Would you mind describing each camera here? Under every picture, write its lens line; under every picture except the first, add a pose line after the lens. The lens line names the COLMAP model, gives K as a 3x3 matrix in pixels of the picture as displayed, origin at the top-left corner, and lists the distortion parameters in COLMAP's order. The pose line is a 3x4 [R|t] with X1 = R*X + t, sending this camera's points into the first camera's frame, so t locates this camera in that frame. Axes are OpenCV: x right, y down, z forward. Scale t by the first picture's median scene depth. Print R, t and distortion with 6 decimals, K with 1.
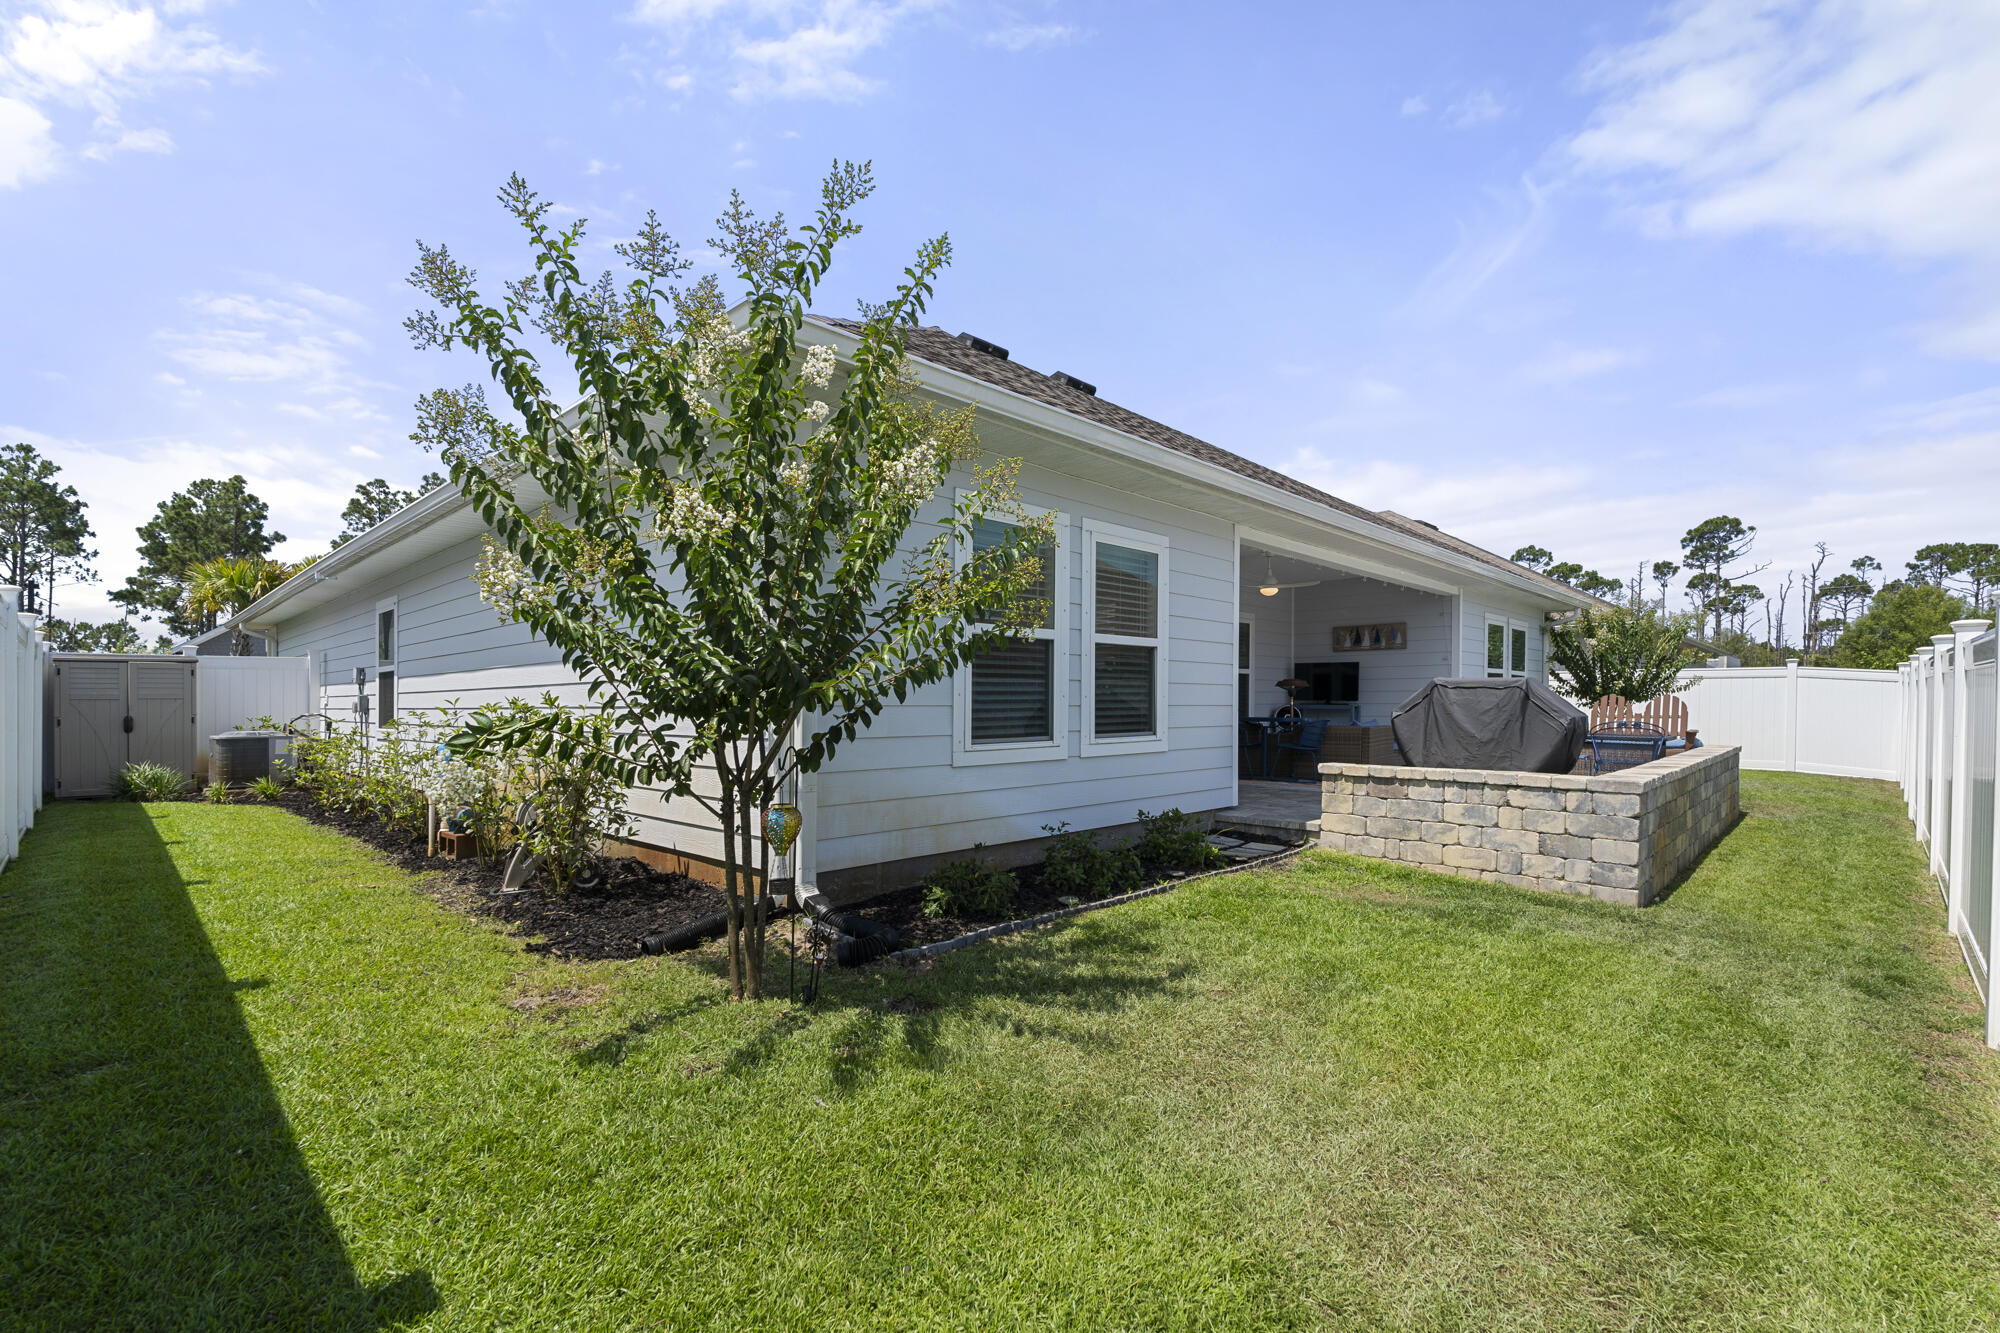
lens RADIAL K [[874.4, 0, 1064.5], [0, 874.4, 720.9], [0, 0, 1]] dist [-0.002191, -0.000524]
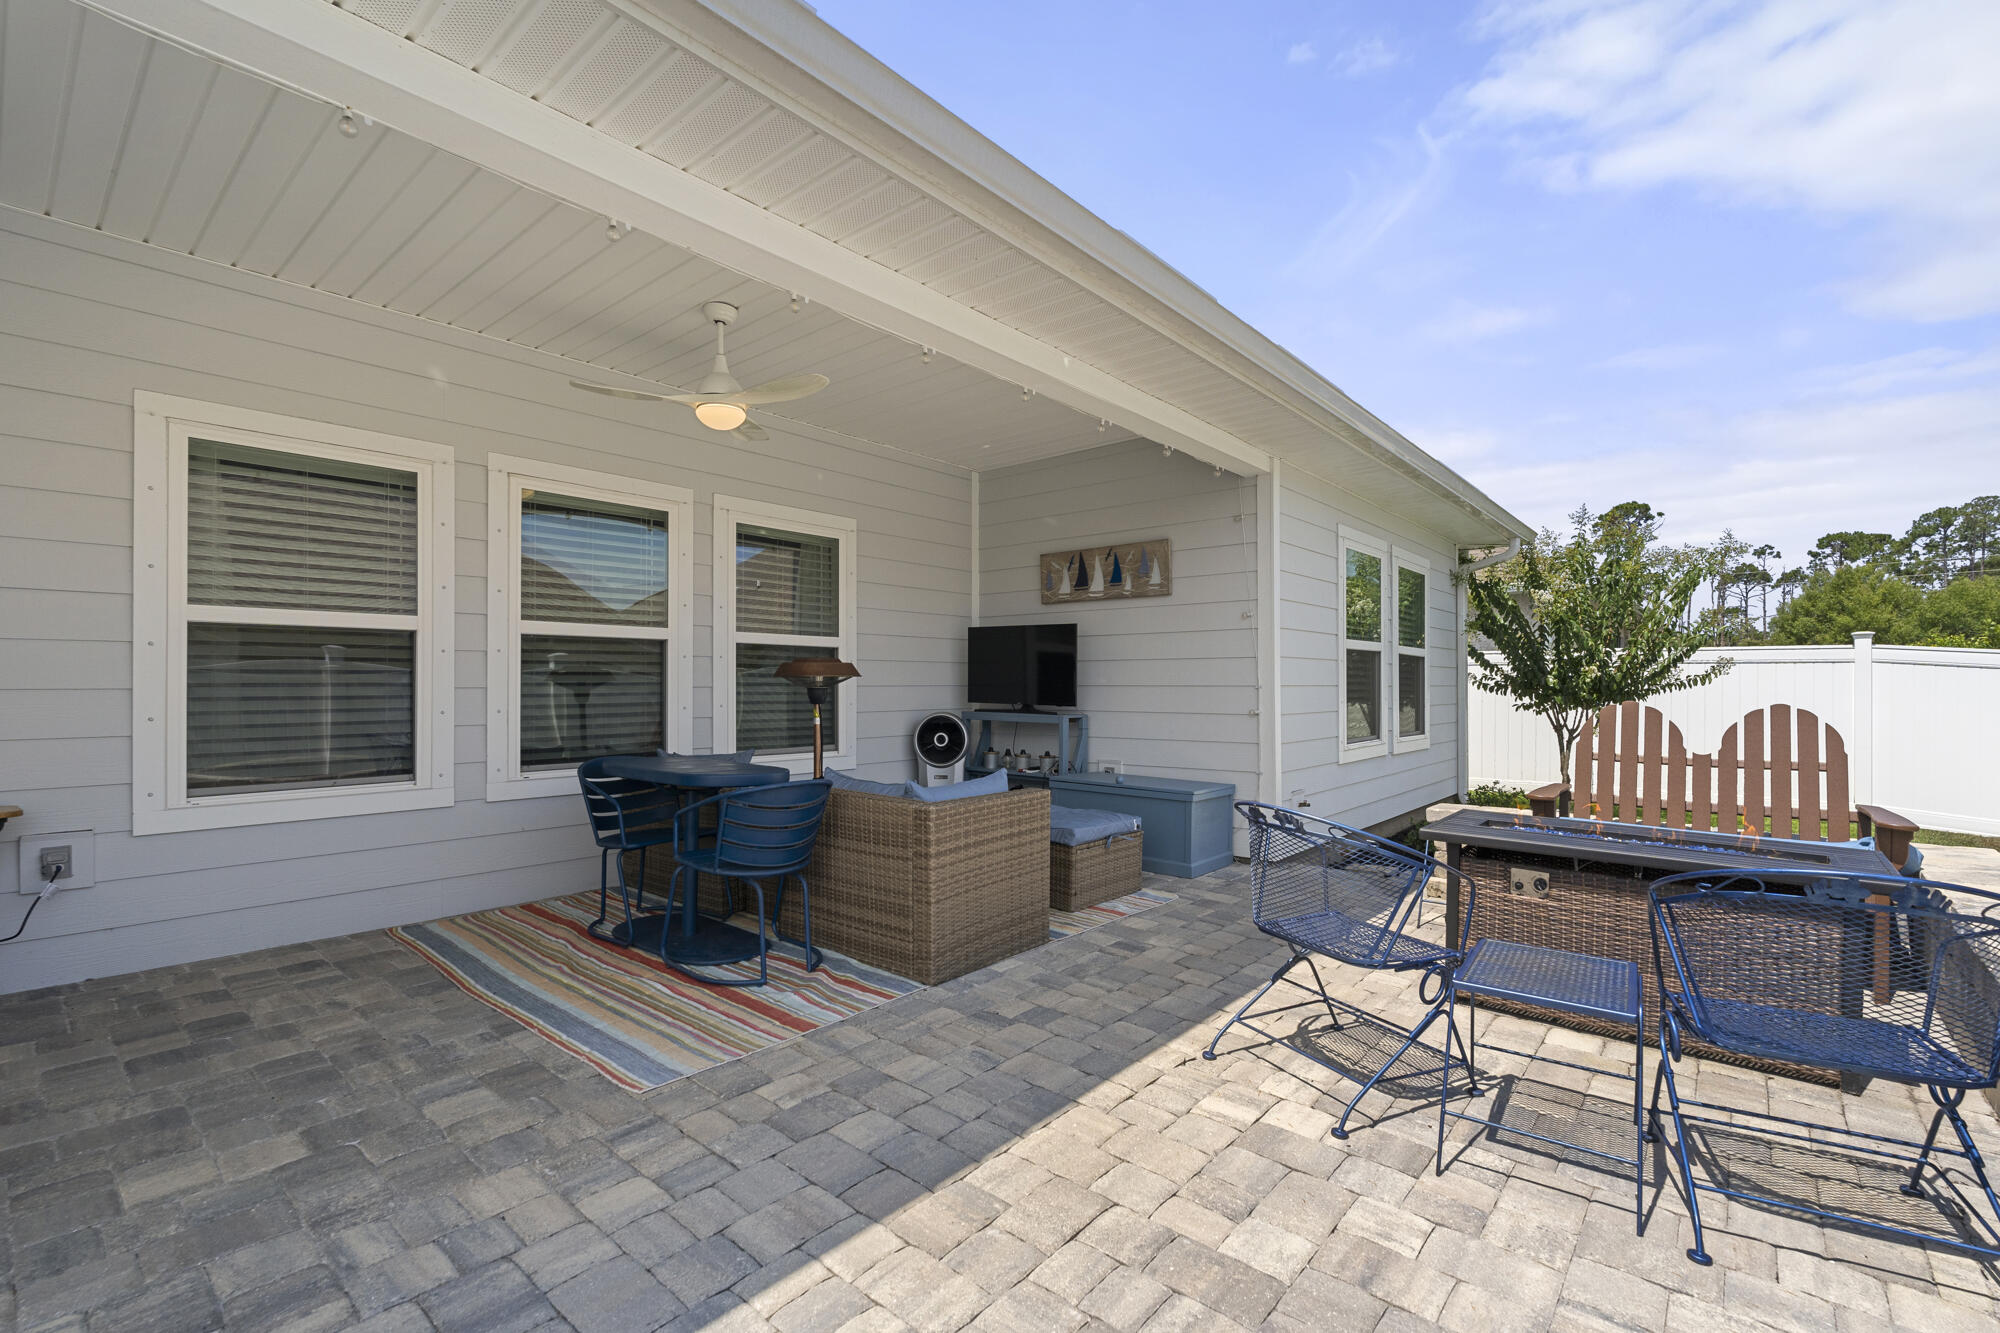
lens RADIAL K [[874.4, 0, 1000.9], [0, 874.4, 676.8], [0, 0, 1]] dist [-0.002191, -0.000524]
pose [[0.999606, 0.000789, 0.028058, 0.059794], [0.000240, 0.999327, -0.036674, -0.004606], [-0.028068, 0.036666, 0.998933, 0.112235]]
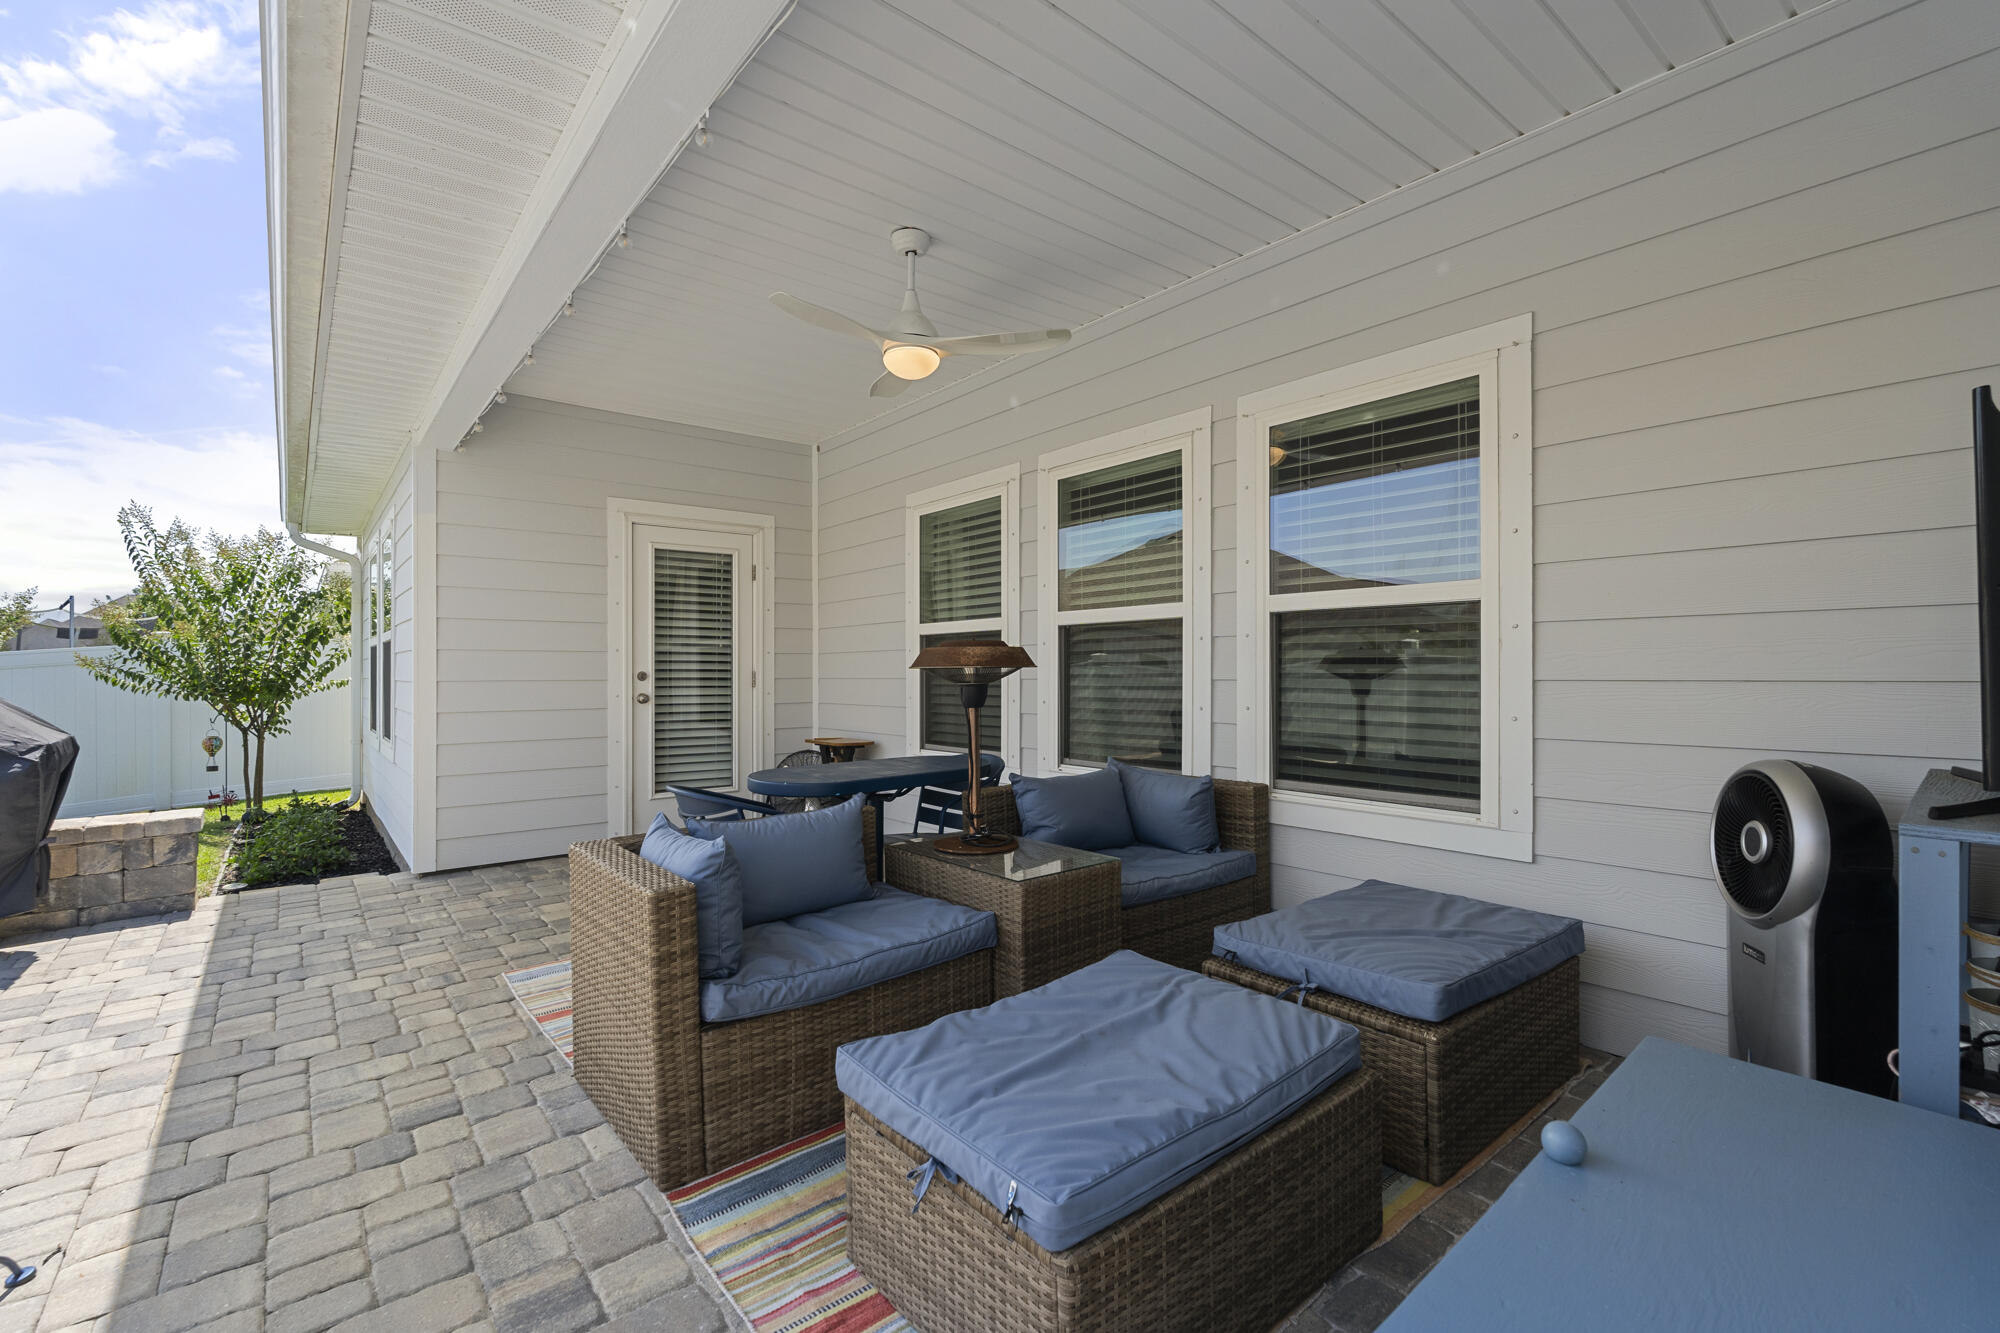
lens RADIAL K [[874.4, 0, 1004.5], [0, 874.4, 656.5], [0, 0, 1]] dist [-0.002191, -0.000524]
pose [[-0.149227, -0.005418, -0.988788, 0.237576], [-0.011265, 0.999929, -0.003779, -0.020682], [0.988739, 0.010574, -0.149277, 0.515064]]
